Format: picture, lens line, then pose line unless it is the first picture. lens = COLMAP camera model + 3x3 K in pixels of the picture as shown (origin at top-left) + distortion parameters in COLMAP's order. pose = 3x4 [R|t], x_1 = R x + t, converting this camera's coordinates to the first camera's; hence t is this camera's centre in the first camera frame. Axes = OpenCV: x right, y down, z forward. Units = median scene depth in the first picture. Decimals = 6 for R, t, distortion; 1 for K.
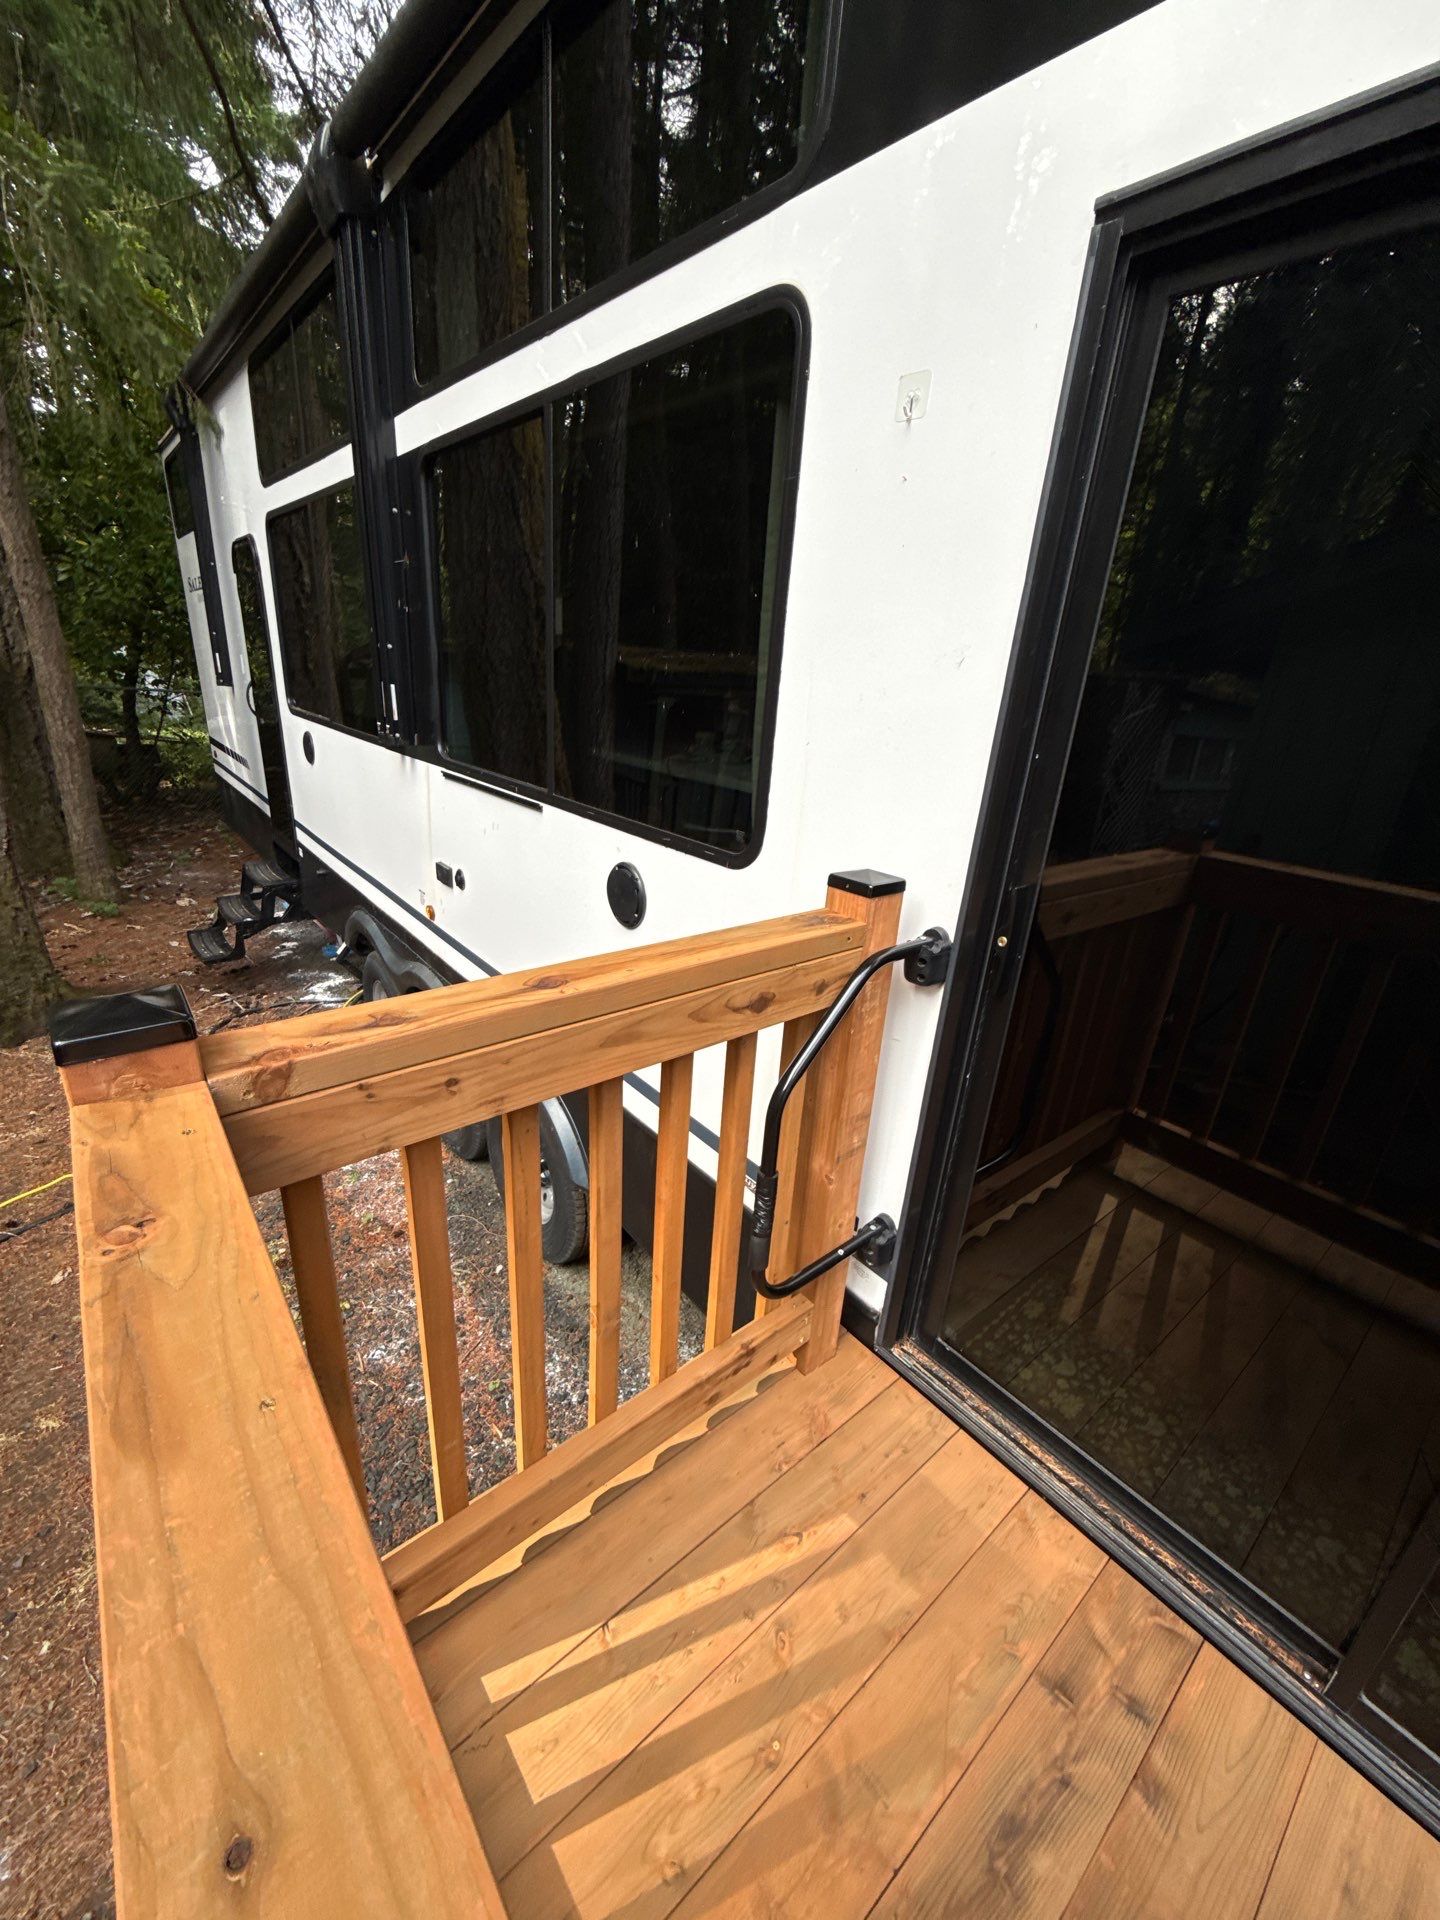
lens RADIAL K [[767.6, 0, 717.6], [0, 767.6, 961.9], [0, 0, 1]] dist [-0.002263, 0.000622]
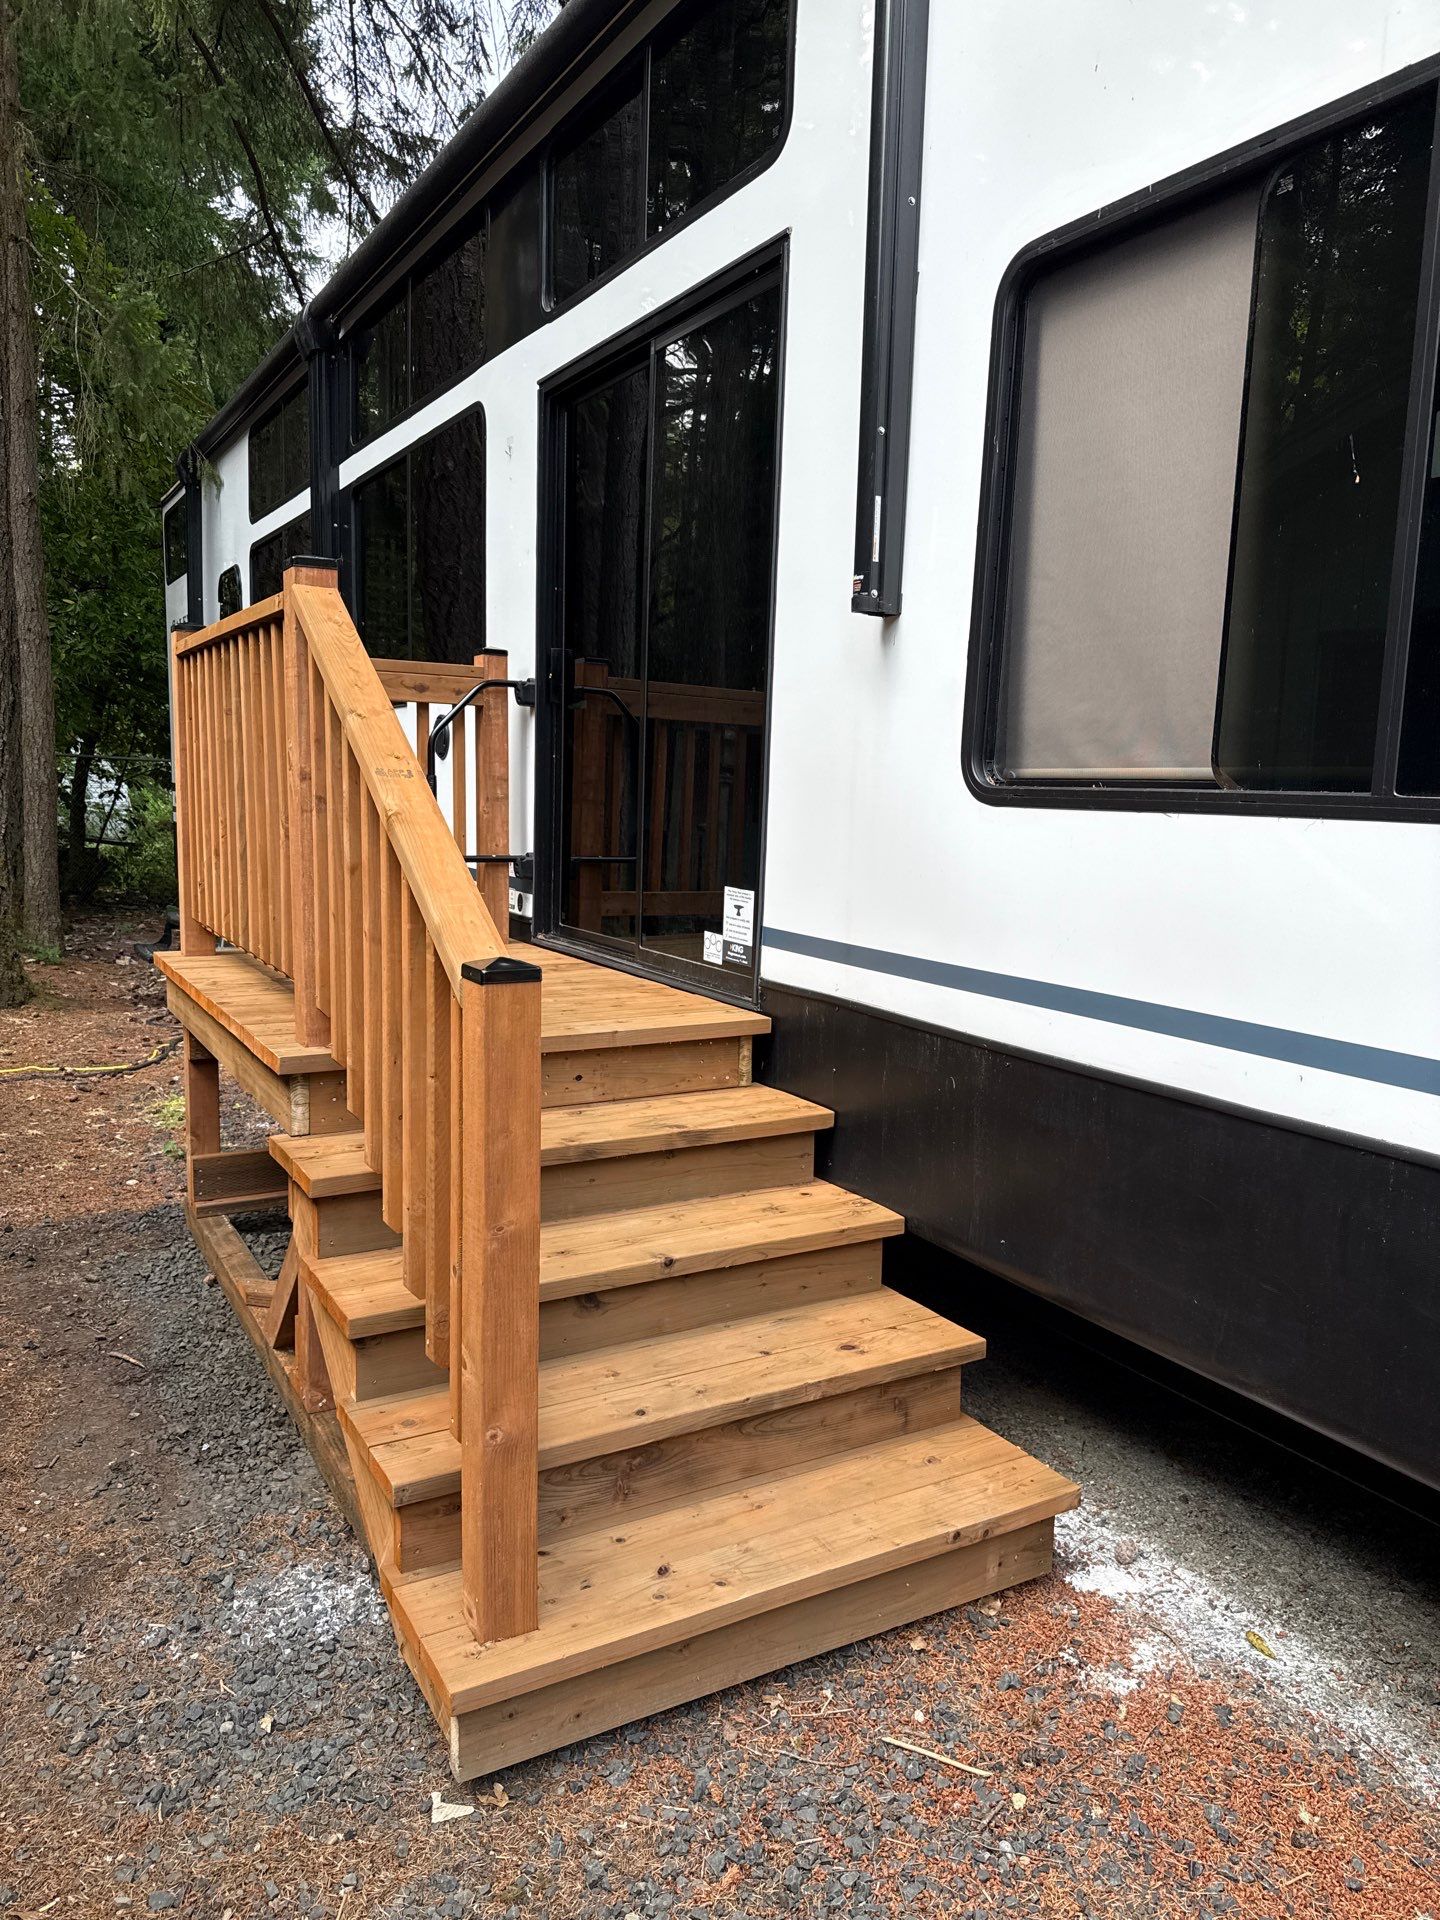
lens RADIAL K [[1359.3, 0, 704.1], [0, 1359.3, 974.7], [0, 0, 1]] dist [0.044305, -0.055204]
pose [[0.983797, -0.011945, -0.178887, 1.222823], [-0.029146, 0.973849, -0.225321, 1.353888], [0.176900, 0.226884, 0.957721, -1.947832]]
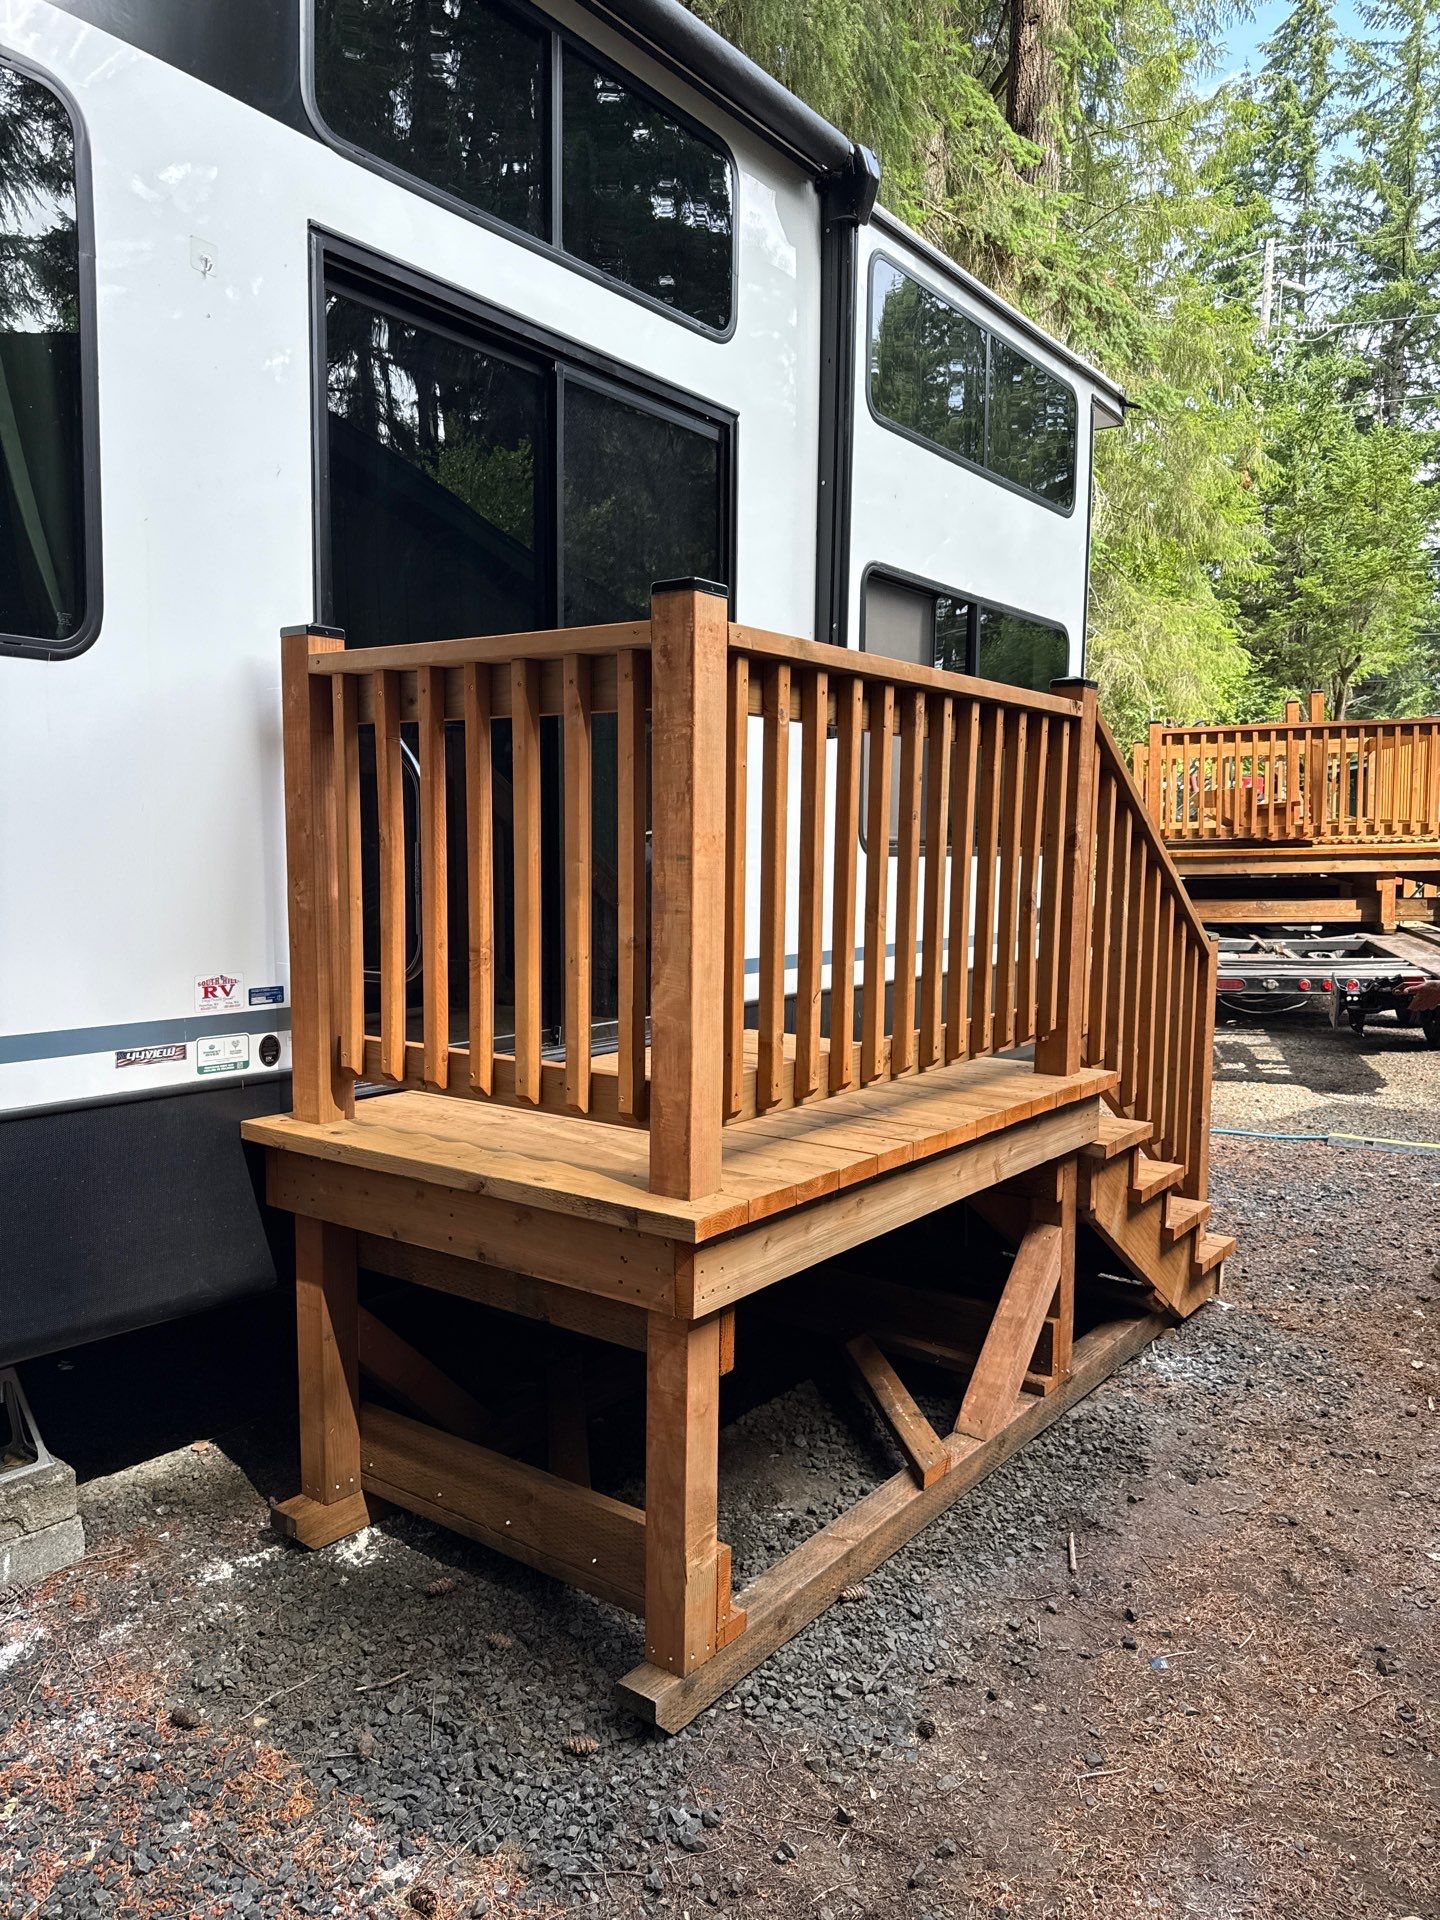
lens RADIAL K [[1359.3, 0, 714.6], [0, 1359.3, 974.6], [0, 0, 1]] dist [0.044305, -0.055204]
pose [[-0.238787, -0.157391, 0.958232, -1.862873], [0.324272, 0.917210, 0.231460, 0.087008], [-0.915330, 0.365997, -0.167980, 0.834206]]
